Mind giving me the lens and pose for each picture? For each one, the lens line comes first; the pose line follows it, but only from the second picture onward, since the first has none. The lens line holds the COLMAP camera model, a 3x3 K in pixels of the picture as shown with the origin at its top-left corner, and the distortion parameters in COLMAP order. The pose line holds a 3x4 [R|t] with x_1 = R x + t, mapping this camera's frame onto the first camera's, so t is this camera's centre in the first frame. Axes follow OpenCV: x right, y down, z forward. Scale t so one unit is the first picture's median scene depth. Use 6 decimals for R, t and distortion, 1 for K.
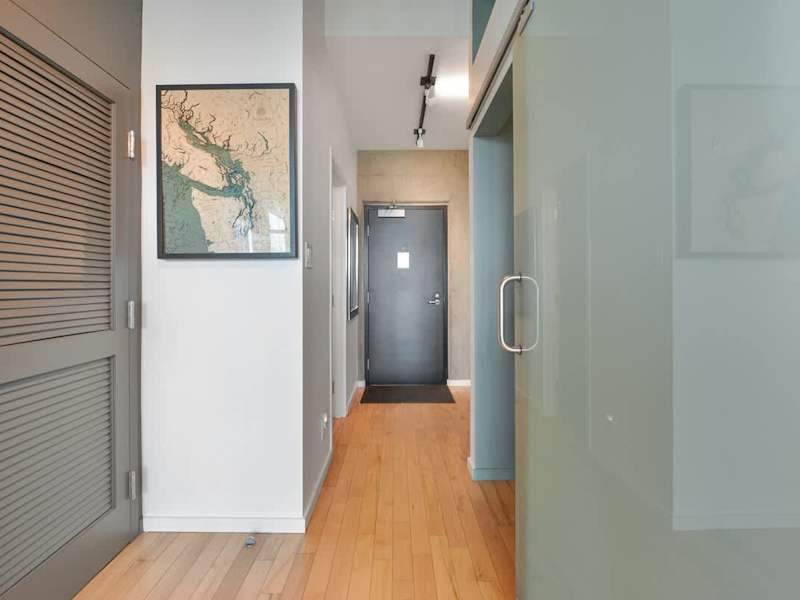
lens RADIAL K [[358.6, 0, 399.1], [0, 358.6, 293.9], [0, 0, 1]] dist [-0.002558, 0.000939]
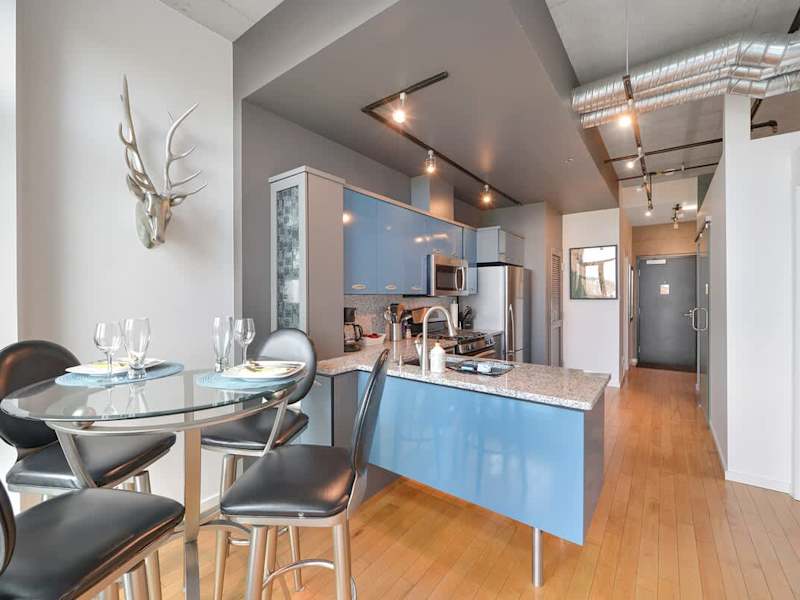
lens RADIAL K [[358.6, 0, 400.0], [0, 358.6, 298.1], [0, 0, 1]] dist [-0.002558, 0.000939]
pose [[0.796682, 0.002975, -0.604391, 0.039411], [-0.010300, 0.999909, -0.008656, -0.027349], [0.604310, 0.013122, 0.796641, -1.115002]]
